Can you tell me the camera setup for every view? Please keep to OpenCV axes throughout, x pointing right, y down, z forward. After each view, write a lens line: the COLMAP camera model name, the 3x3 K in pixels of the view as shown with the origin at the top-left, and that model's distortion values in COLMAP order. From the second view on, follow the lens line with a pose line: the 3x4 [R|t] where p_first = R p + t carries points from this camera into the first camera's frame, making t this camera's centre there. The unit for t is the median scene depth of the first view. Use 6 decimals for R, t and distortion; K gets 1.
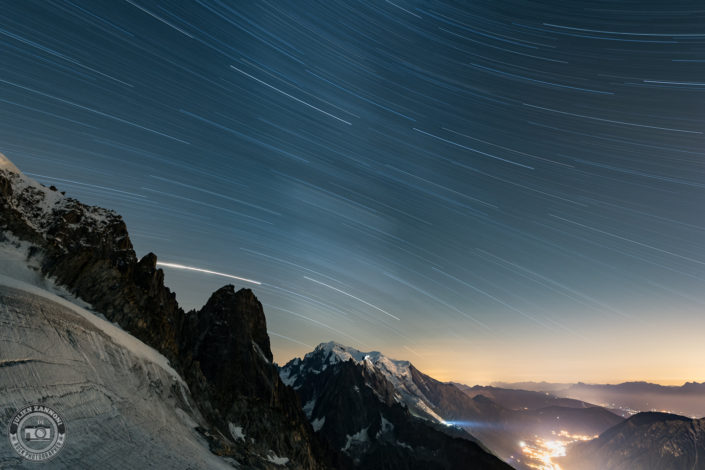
lens RADIAL K [[276.8, 0, 353.8], [0, 276.8, 231.0], [0, 0, 1]] dist [0.013902, -0.002585]
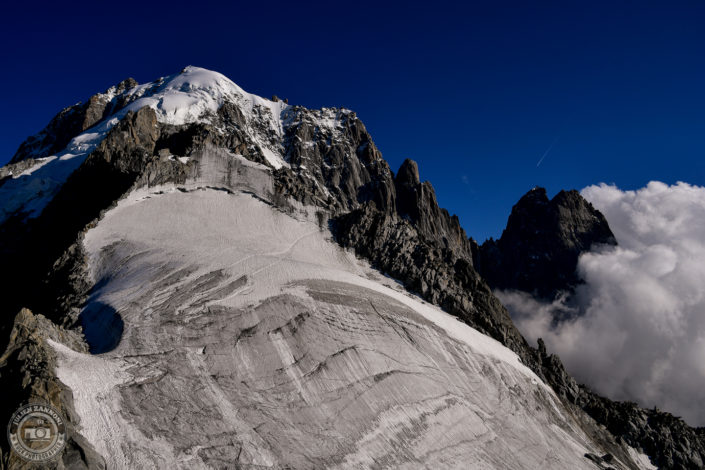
lens RADIAL K [[562.8, 0, 339.1], [0, 562.8, 221.2], [0, 0, 1]] dist [-0.126856, 0.054250]
pose [[0.732300, -0.102416, -0.673236, -0.065888], [0.291508, 0.940611, 0.173993, -0.194595], [0.615434, -0.323669, 0.718665, -0.098529]]
